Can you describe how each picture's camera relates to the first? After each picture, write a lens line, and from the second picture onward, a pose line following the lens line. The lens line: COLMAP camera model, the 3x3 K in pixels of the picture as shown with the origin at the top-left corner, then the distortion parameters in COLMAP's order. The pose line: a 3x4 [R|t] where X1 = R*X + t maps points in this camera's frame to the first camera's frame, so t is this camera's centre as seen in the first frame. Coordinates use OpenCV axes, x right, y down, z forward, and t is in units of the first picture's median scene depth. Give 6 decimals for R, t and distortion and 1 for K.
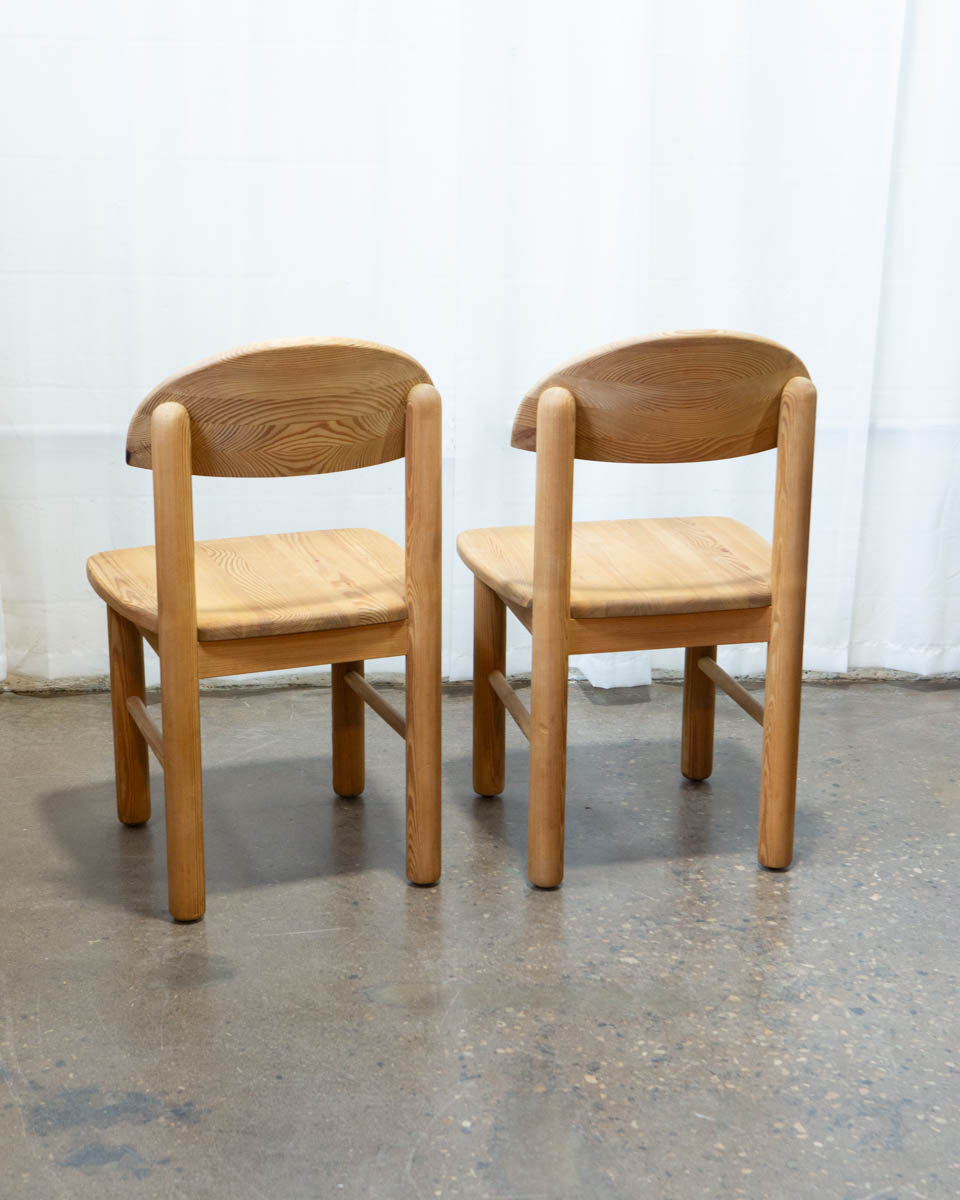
lens RADIAL K [[2271.7, 0, 480.0], [0, 2271.7, 600.0], [0, 0, 1]] dist [0.058825, 0.054860]
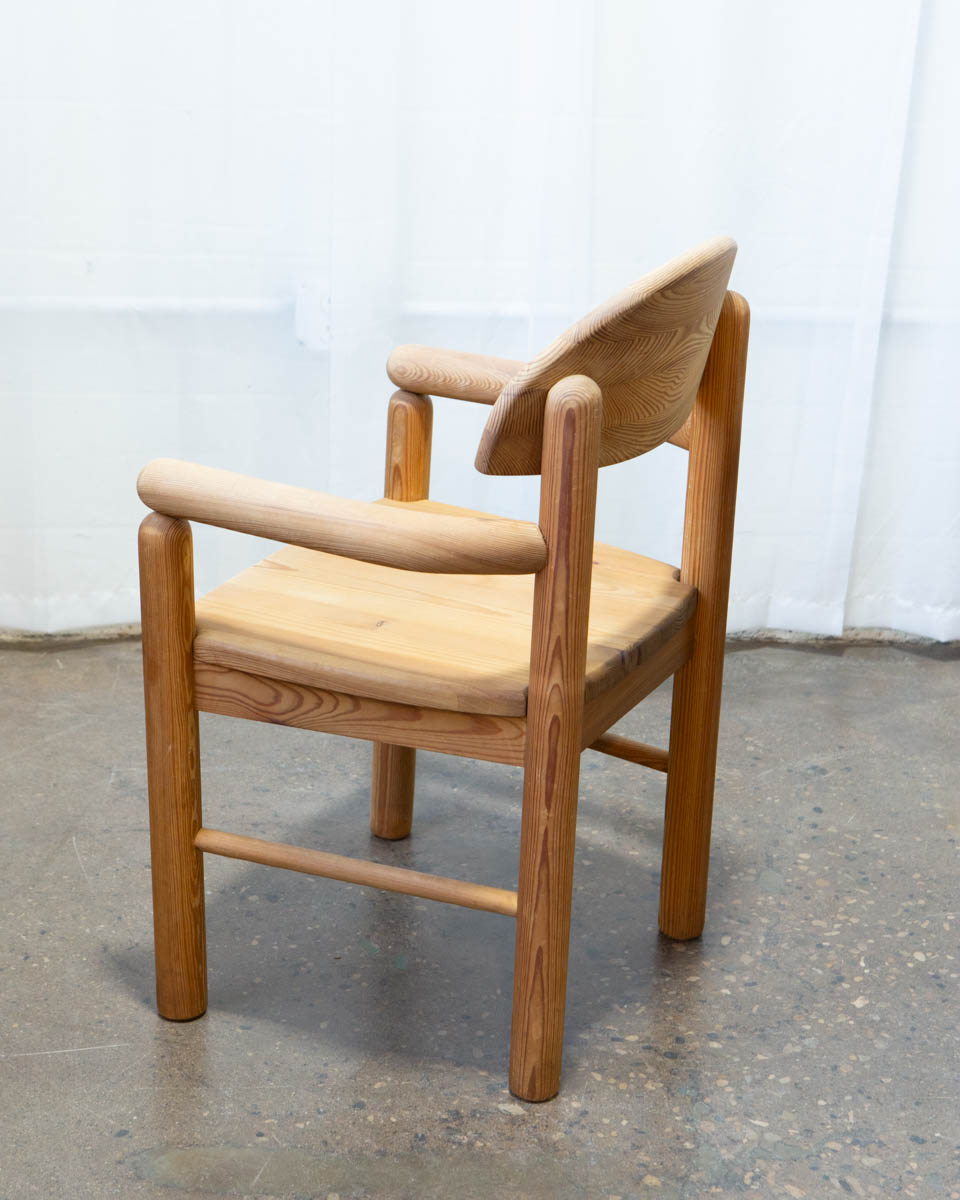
lens RADIAL K [[2398.2, 0, 478.5], [0, 2398.2, 582.5], [0, 0, 1]] dist [0.090196, 0.047265]
pose [[0.999767, 0.021404, -0.002659, 0.051976], [-0.021079, 0.995739, 0.089769, -0.073497], [0.004569, -0.089692, 0.995959, 0.247897]]
